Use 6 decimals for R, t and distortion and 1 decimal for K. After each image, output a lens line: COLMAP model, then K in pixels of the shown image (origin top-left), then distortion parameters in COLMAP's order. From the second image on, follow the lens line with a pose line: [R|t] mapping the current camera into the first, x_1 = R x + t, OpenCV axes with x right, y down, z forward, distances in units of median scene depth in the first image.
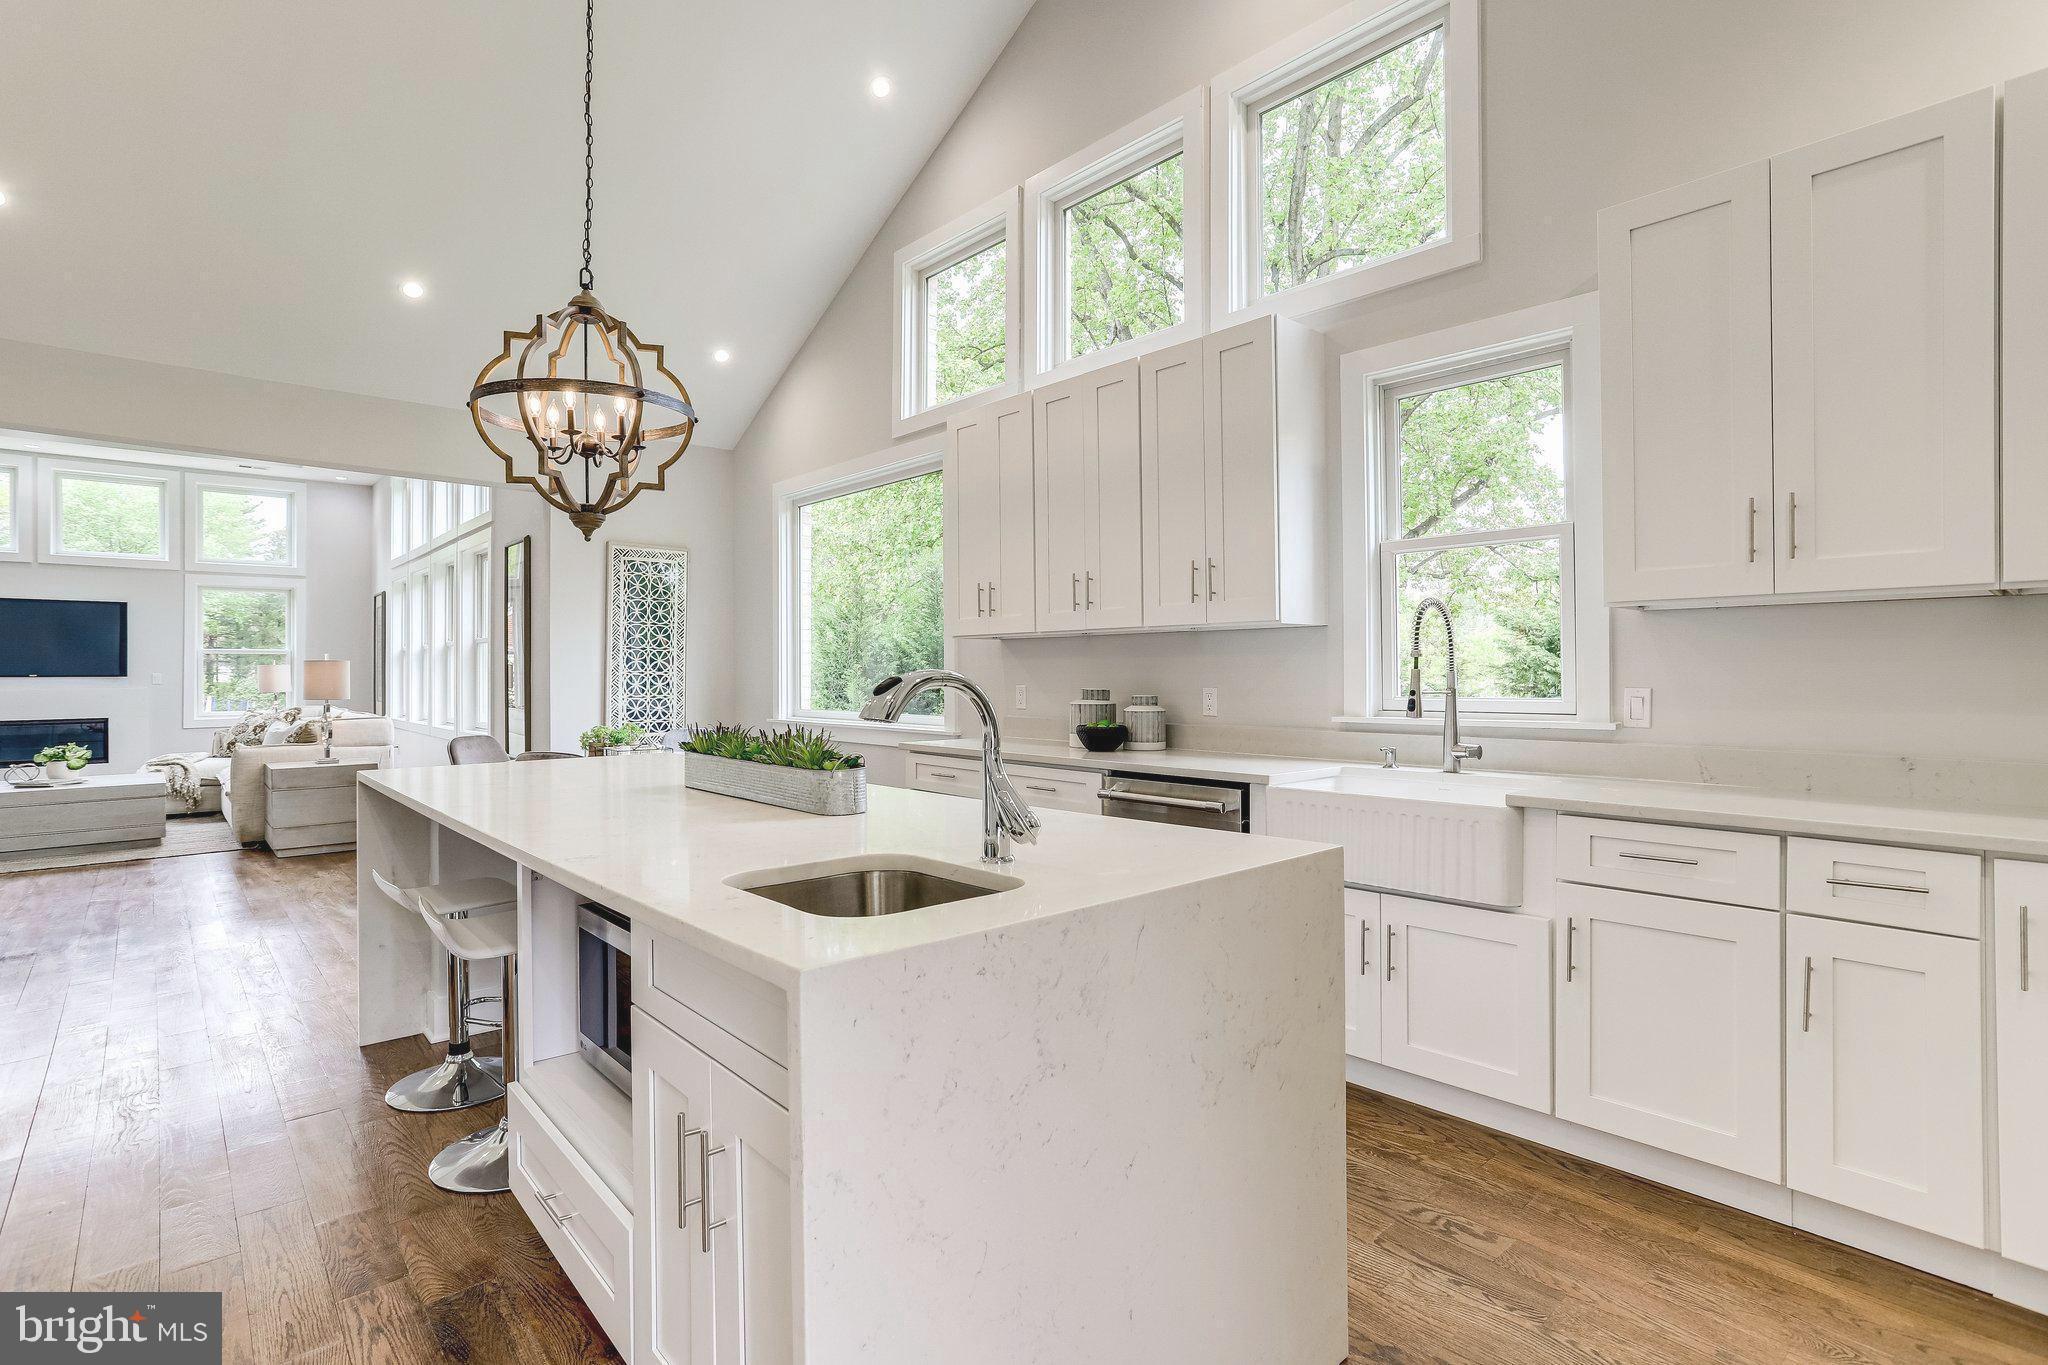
lens RADIAL K [[987.3, 0, 1052.5], [0, 987.3, 670.1], [0, 0, 1]] dist [-0.033396, 0.014444]
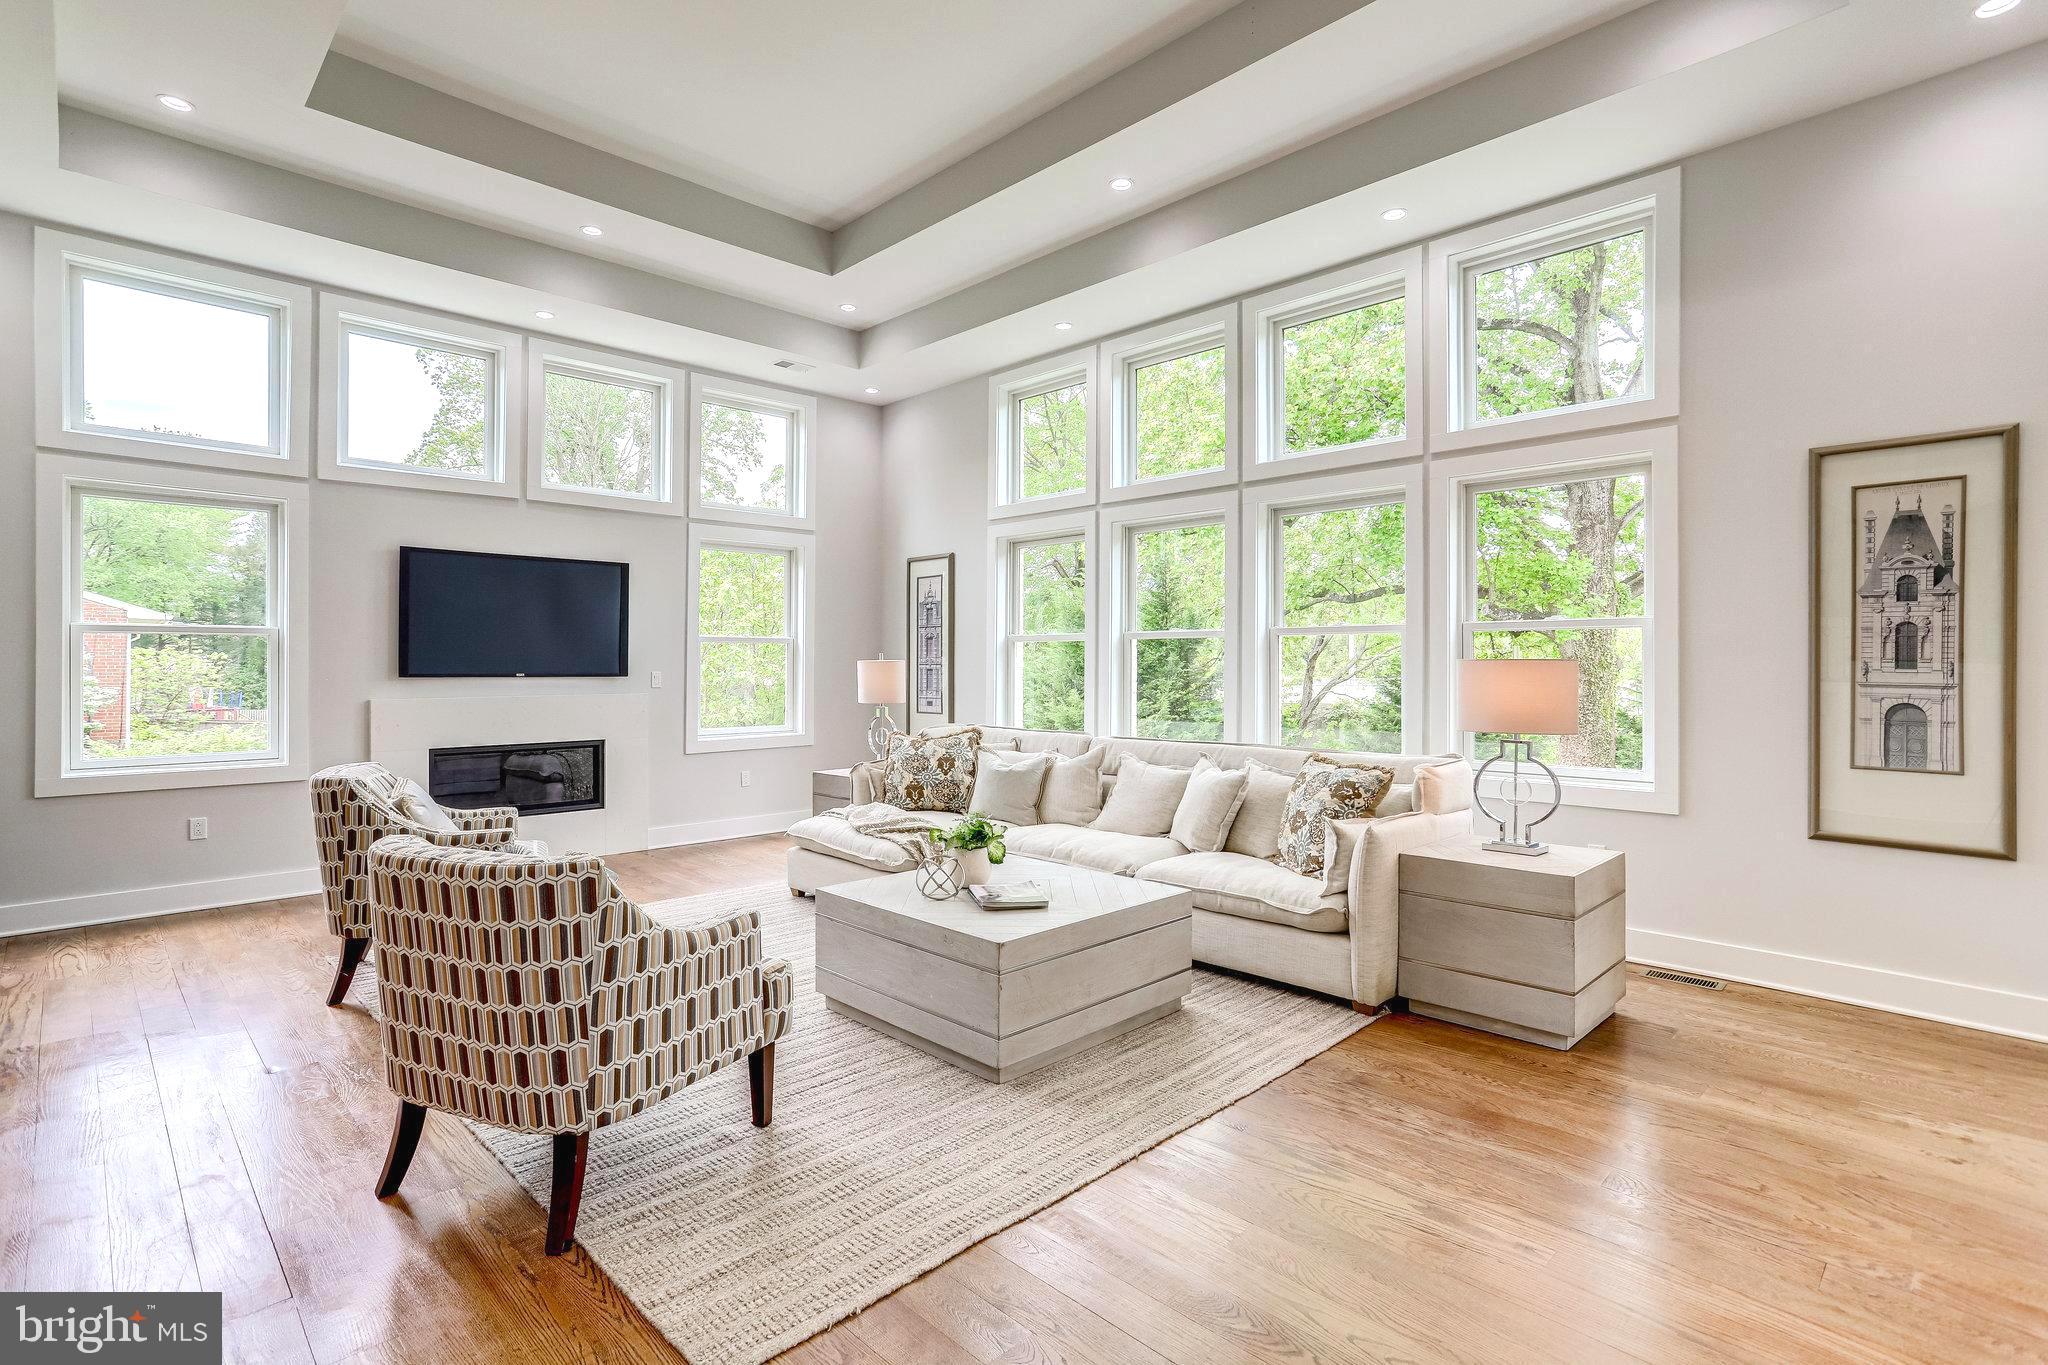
lens RADIAL K [[987.3, 0, 1013.6], [0, 987.3, 664.5], [0, 0, 1]] dist [-0.033396, 0.014444]
pose [[0.999711, 0.007172, 0.022967, -0.840007], [-0.007228, 0.999971, 0.002340, -0.005623], [-0.022949, -0.002505, 0.999733, 0.387676]]
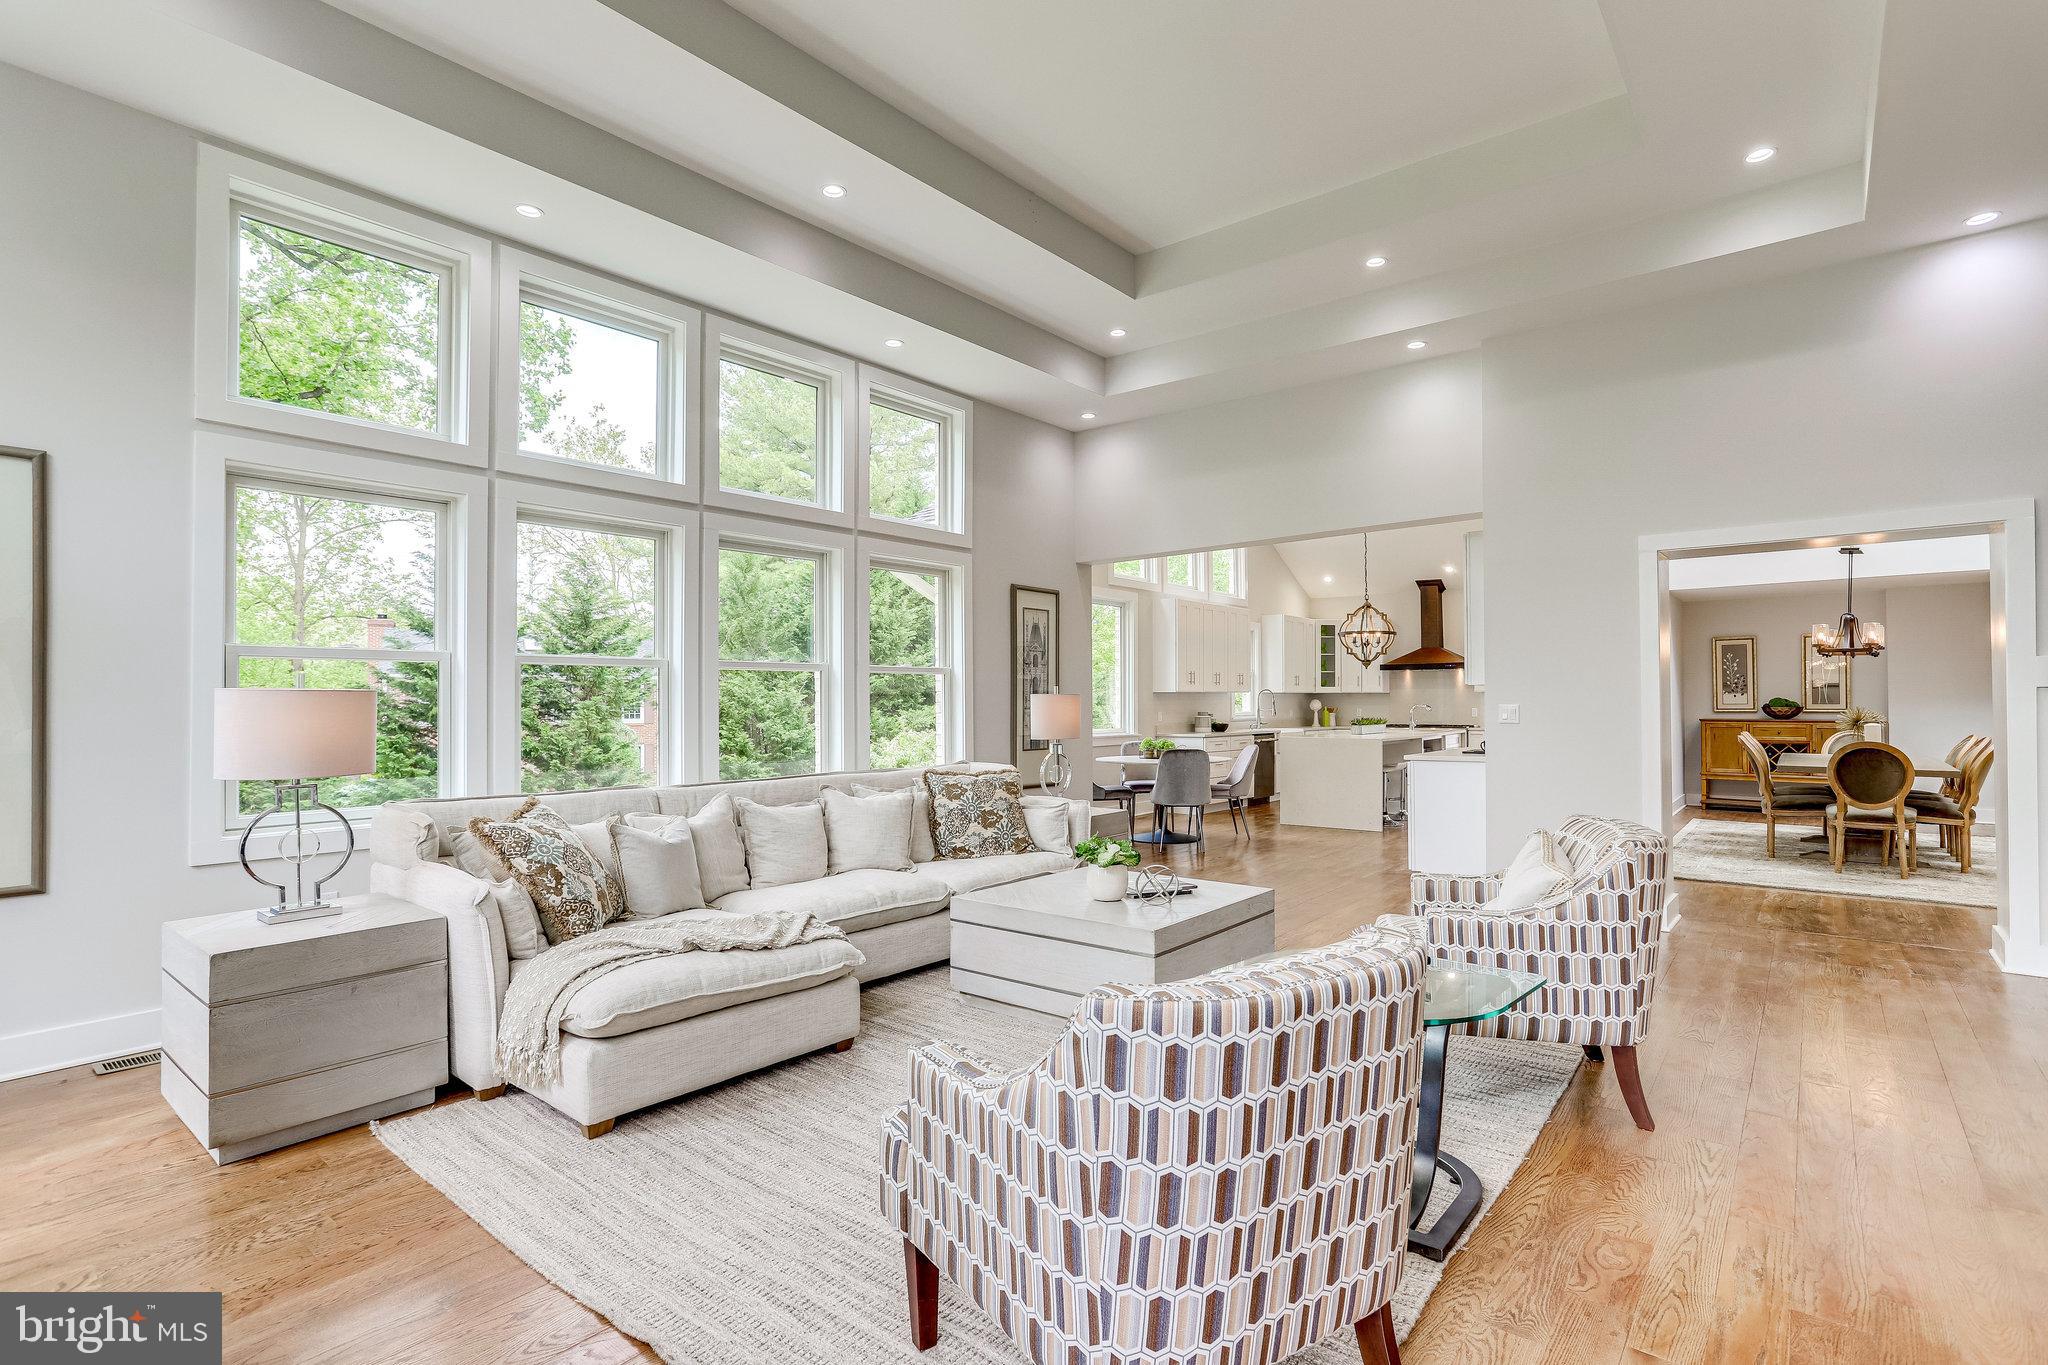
lens RADIAL K [[987.3, 0, 1031.0], [0, 987.3, 682.6], [0, 0, 1]] dist [-0.033396, 0.014444]
pose [[-0.152982, 0.023244, 0.987956, -1.325732], [0.001265, 0.999727, -0.023325, 0.000140], [-0.988228, -0.002319, -0.152970, 0.951087]]
